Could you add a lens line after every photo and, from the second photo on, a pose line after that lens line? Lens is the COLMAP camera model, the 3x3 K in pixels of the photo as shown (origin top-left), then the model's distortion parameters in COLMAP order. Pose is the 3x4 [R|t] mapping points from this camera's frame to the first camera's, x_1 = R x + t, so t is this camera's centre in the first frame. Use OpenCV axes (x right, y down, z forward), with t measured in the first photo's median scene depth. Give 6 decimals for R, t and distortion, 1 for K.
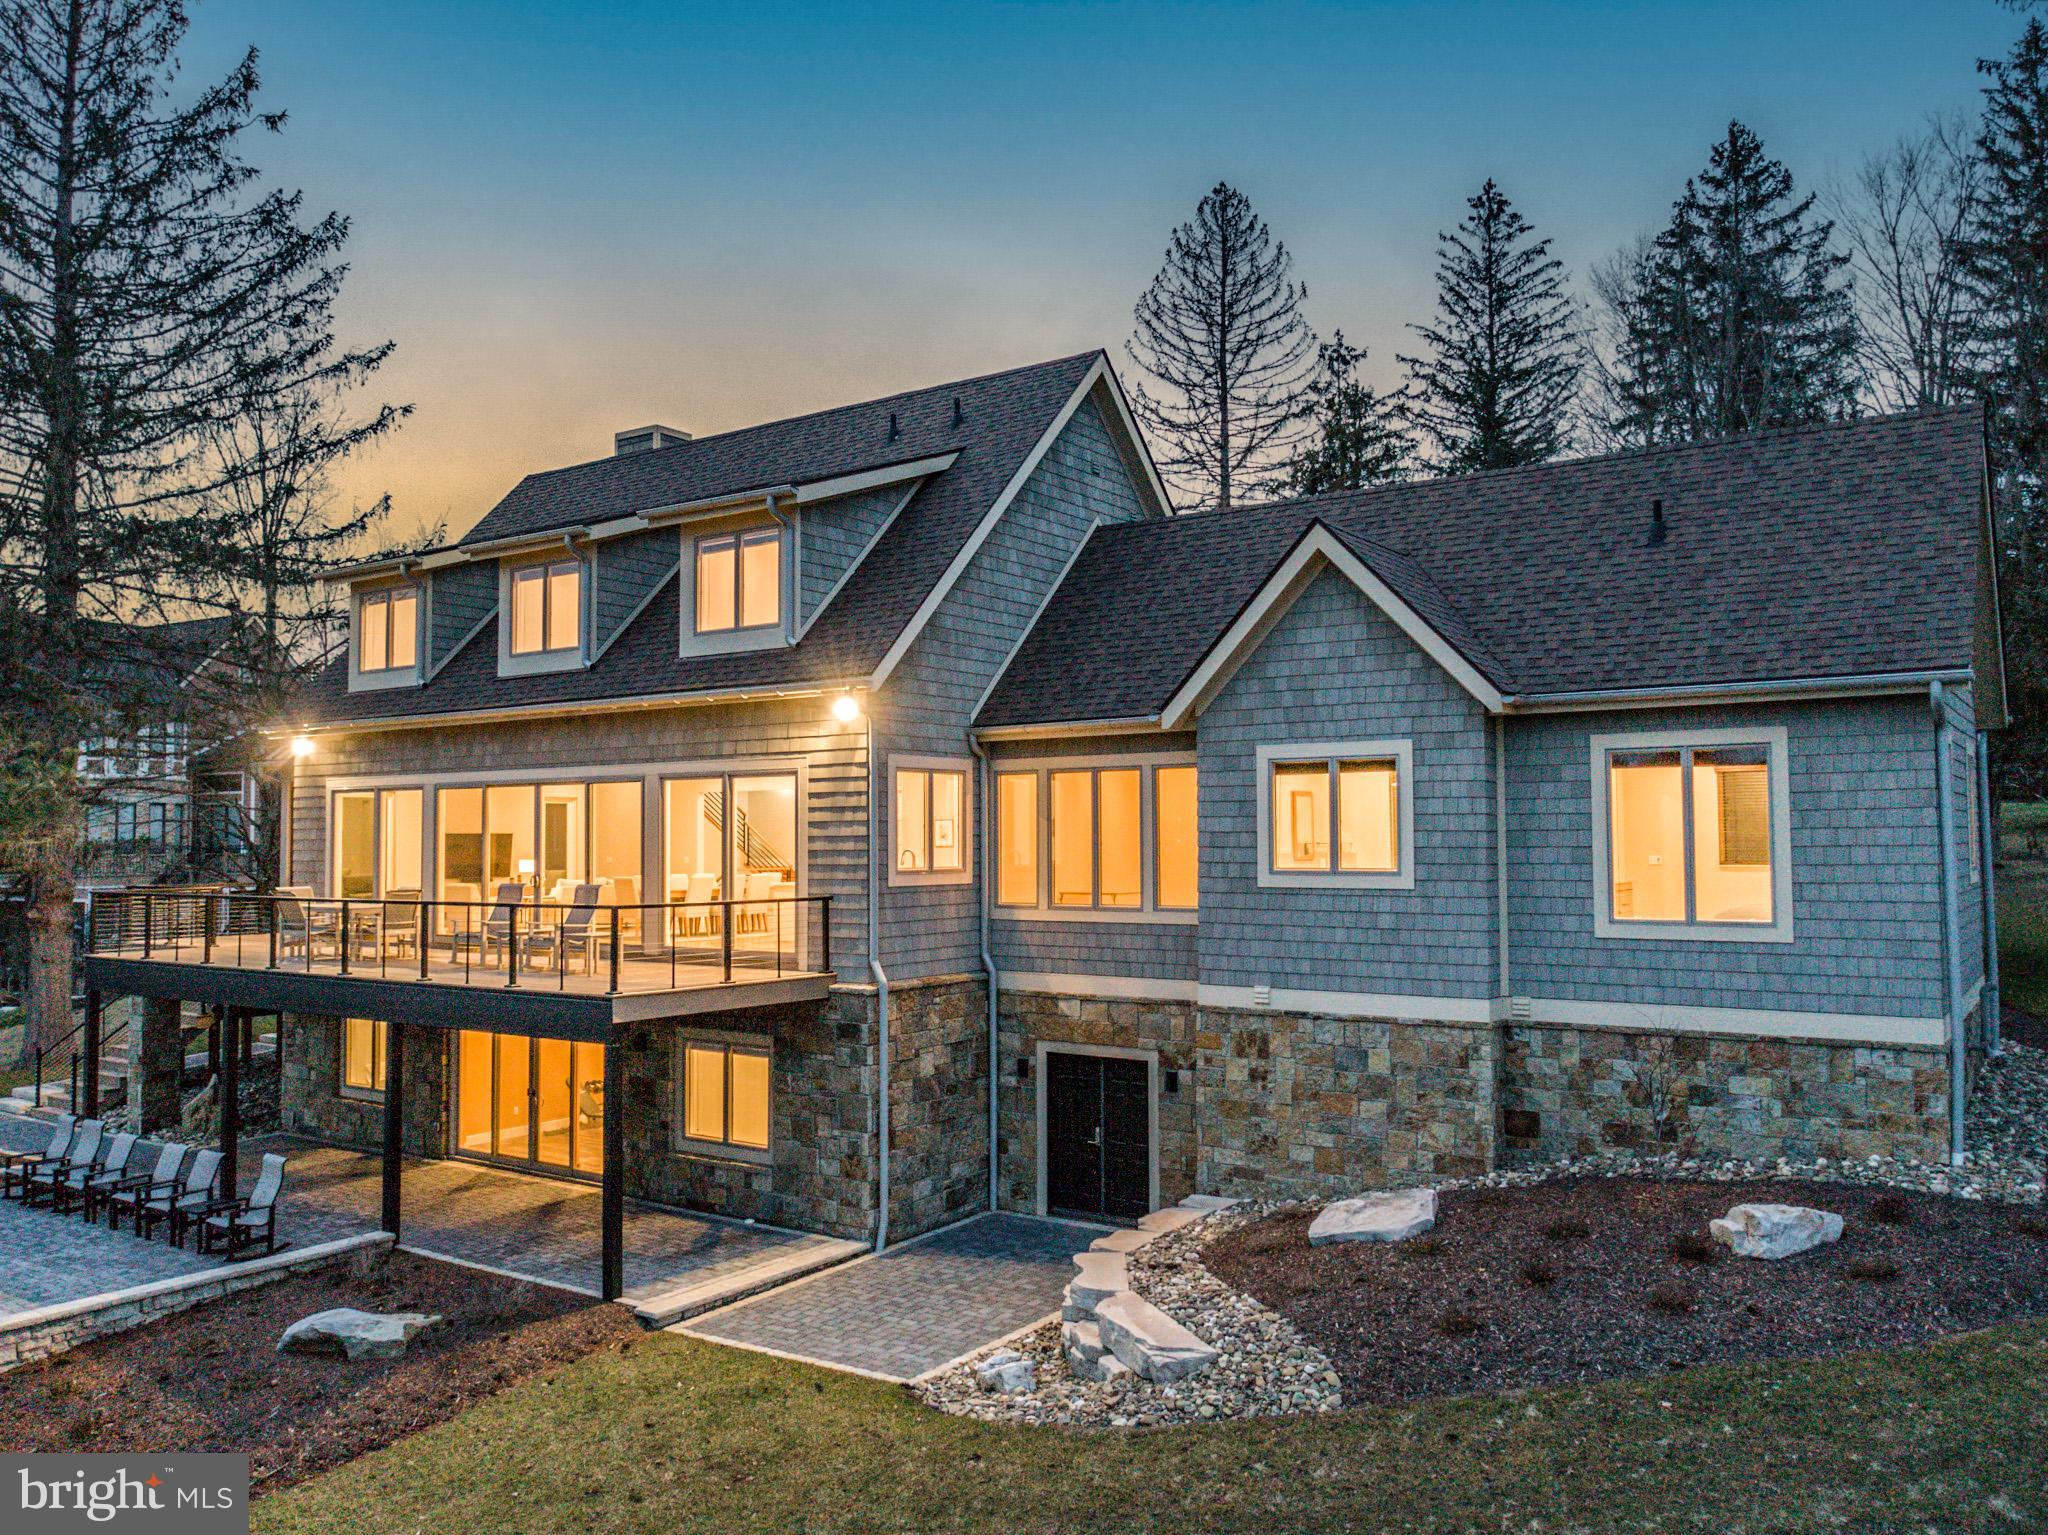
lens RADIAL K [[1541.7, 0, 1024.0], [0, 1541.7, 767.5], [0, 0, 1]] dist [-0.020773, 0.007023]
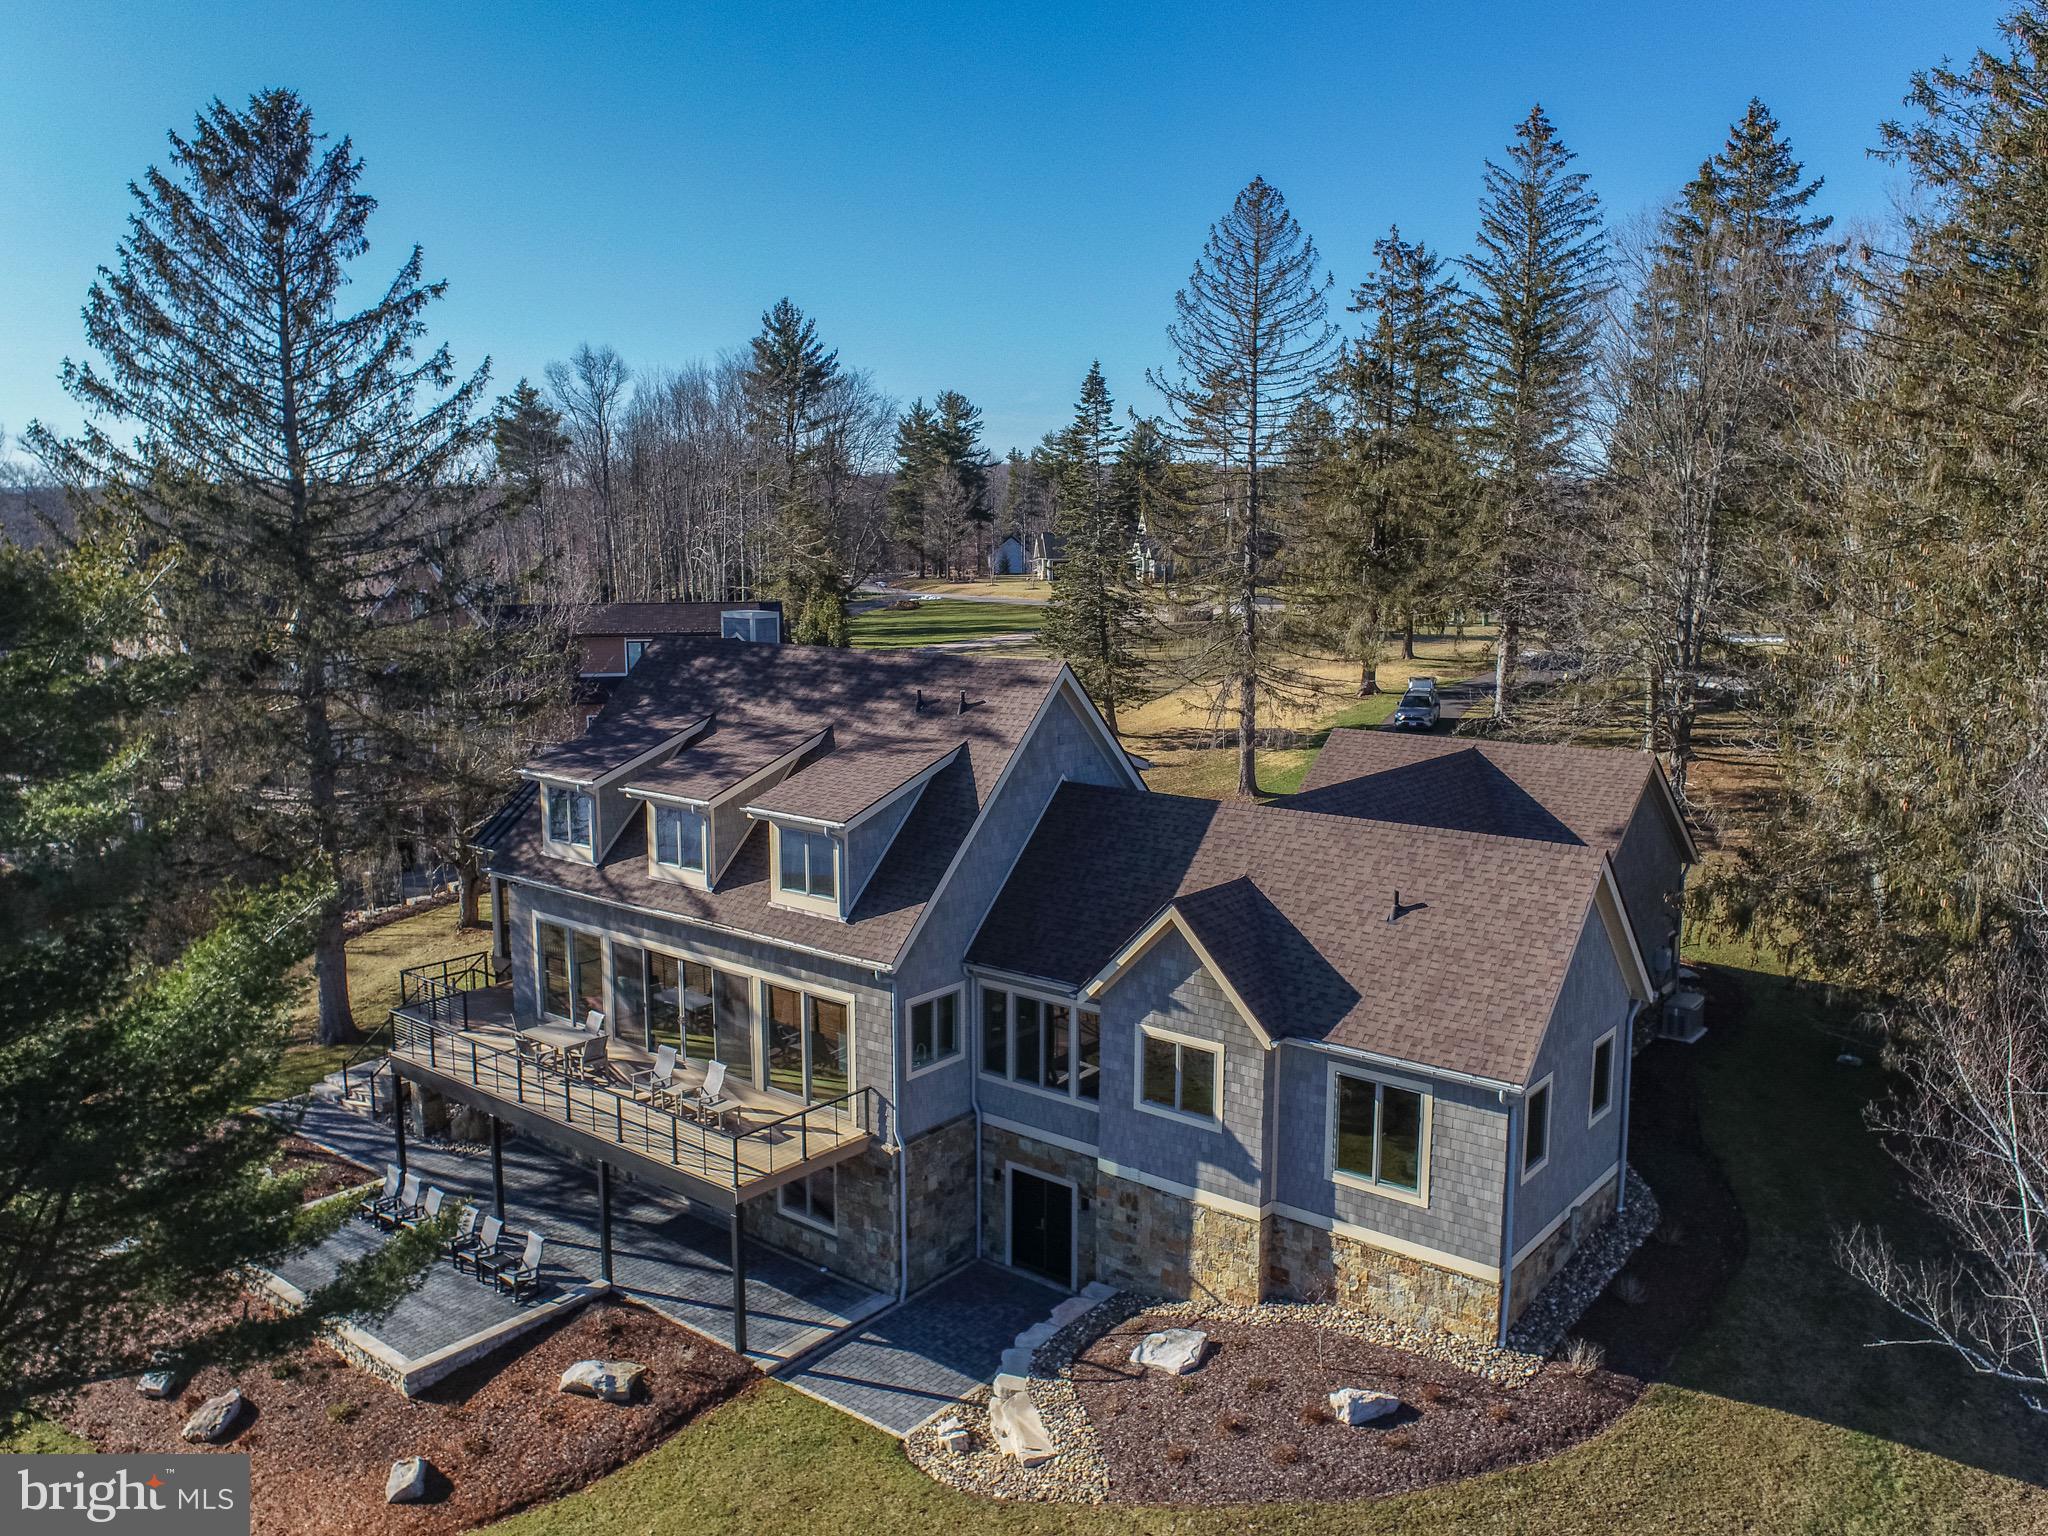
lens RADIAL K [[1541.7, 0, 1024.0], [0, 1541.7, 768.0], [0, 0, 1]] dist [-0.020773, 0.007023]
pose [[0.997426, 0.016861, -0.069686, 0.127897], [-0.002514, 0.979579, 0.201043, -0.519779], [0.071653, -0.200350, 0.977101, -0.431357]]
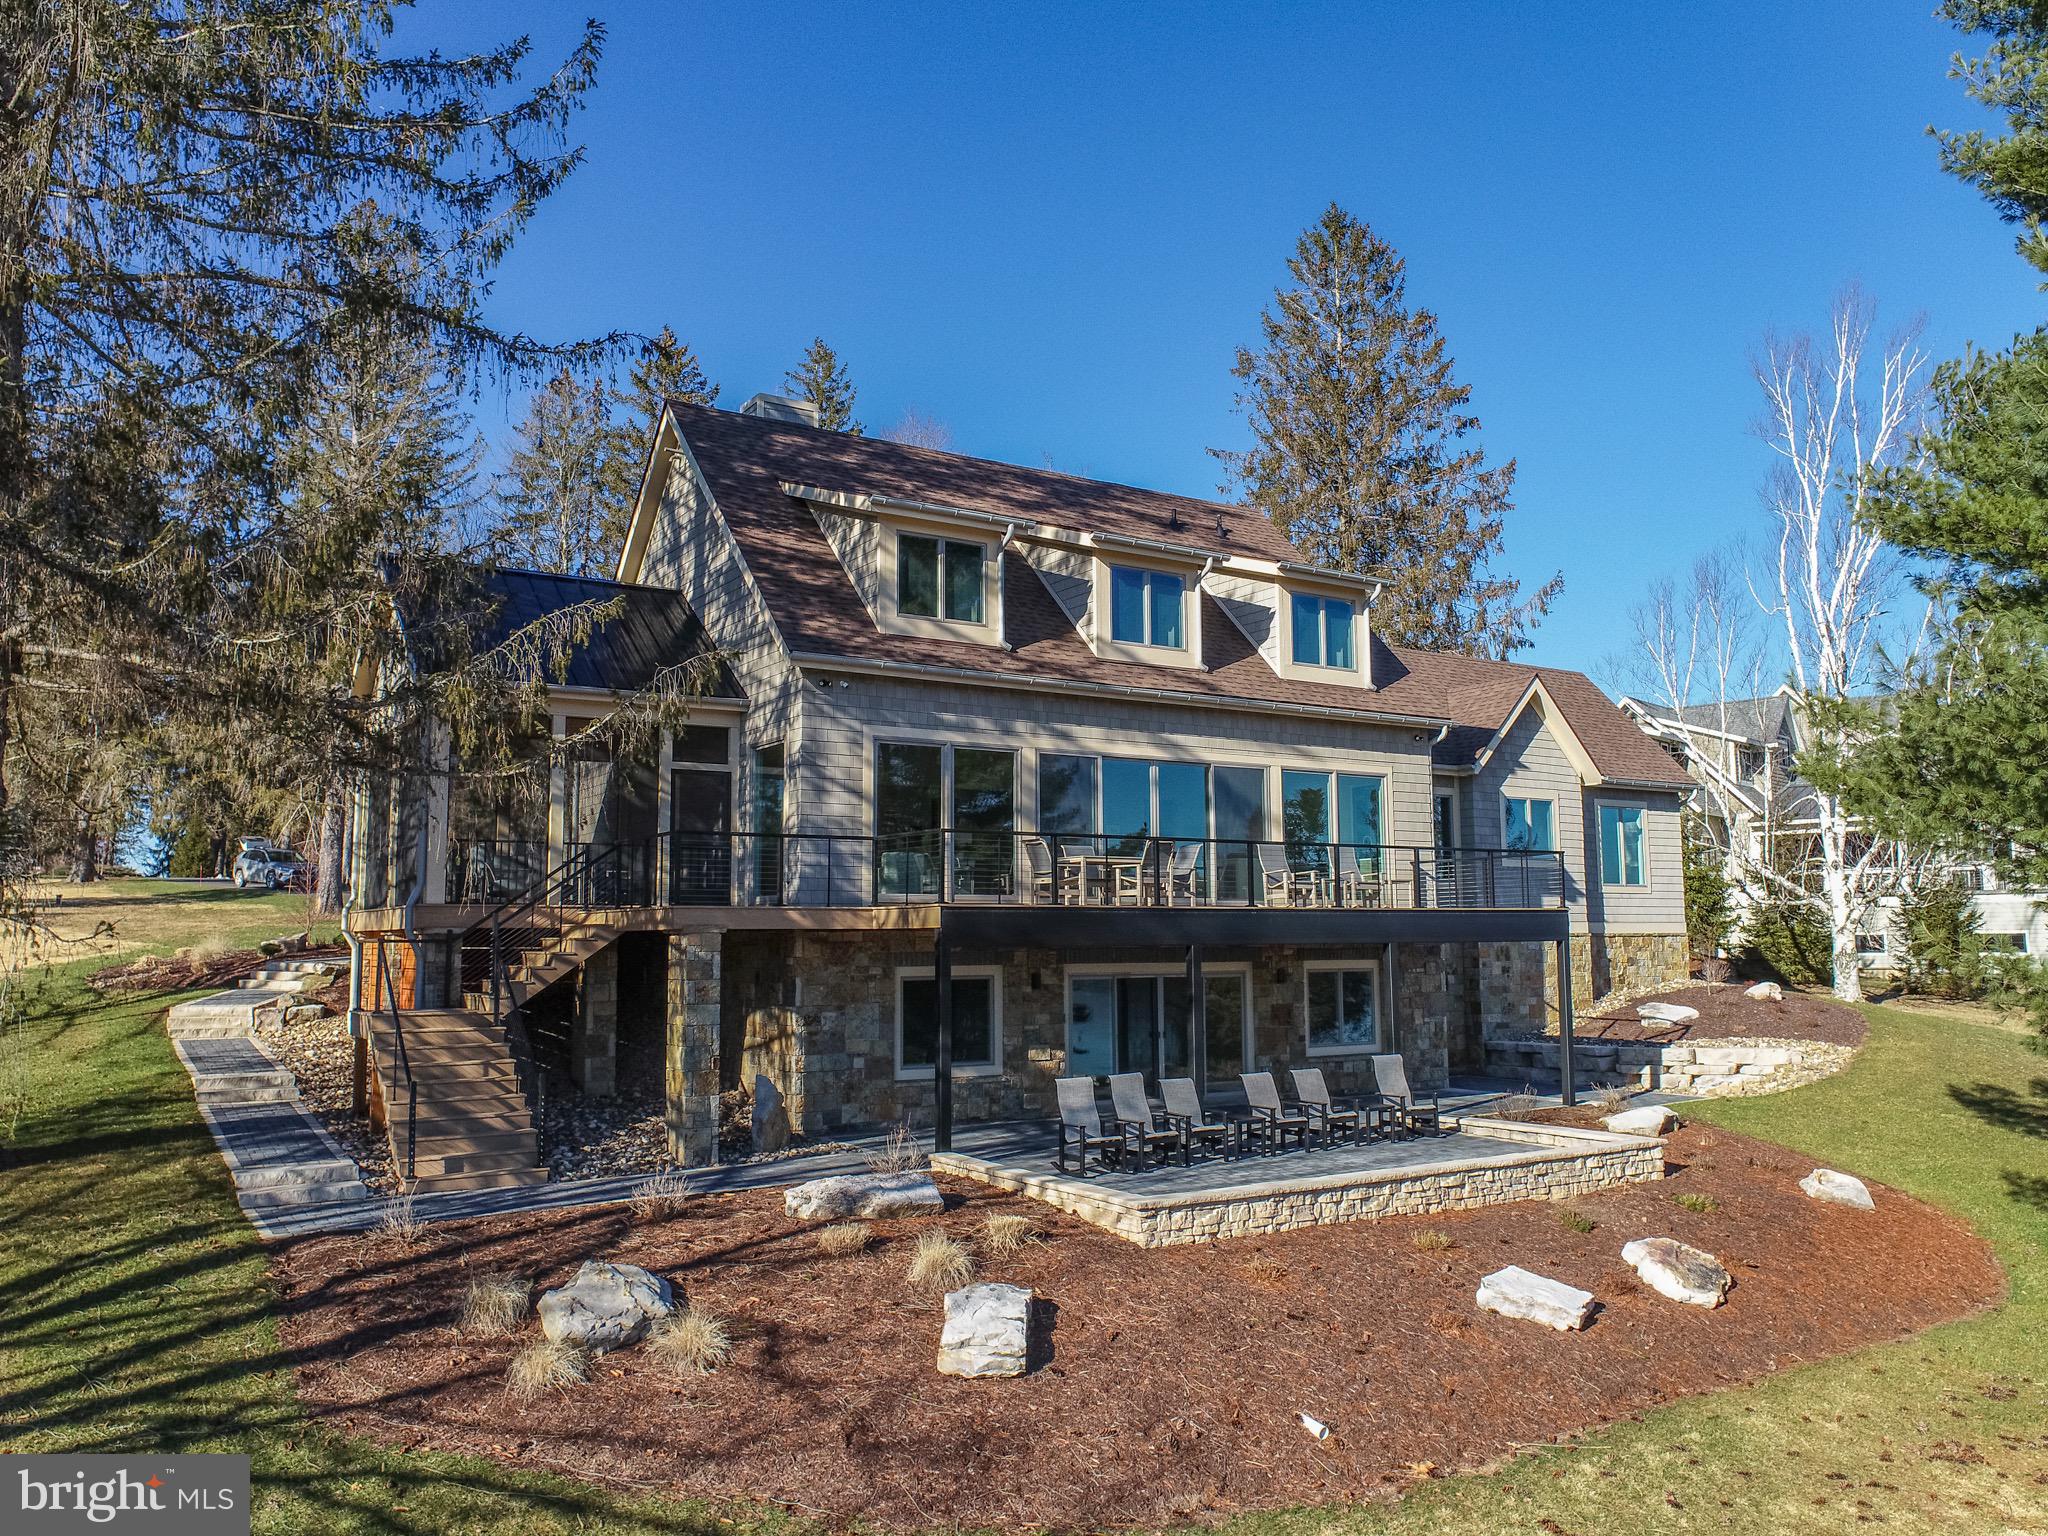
lens RADIAL K [[1541.7, 0, 1024.0], [0, 1541.7, 768.0], [0, 0, 1]] dist [-0.020773, 0.007023]
pose [[0.394397, 0.109419, 0.912403, -1.547771], [-0.033728, 0.993940, -0.104619, 0.152450], [-0.918321, 0.010488, 0.395698, 0.710807]]
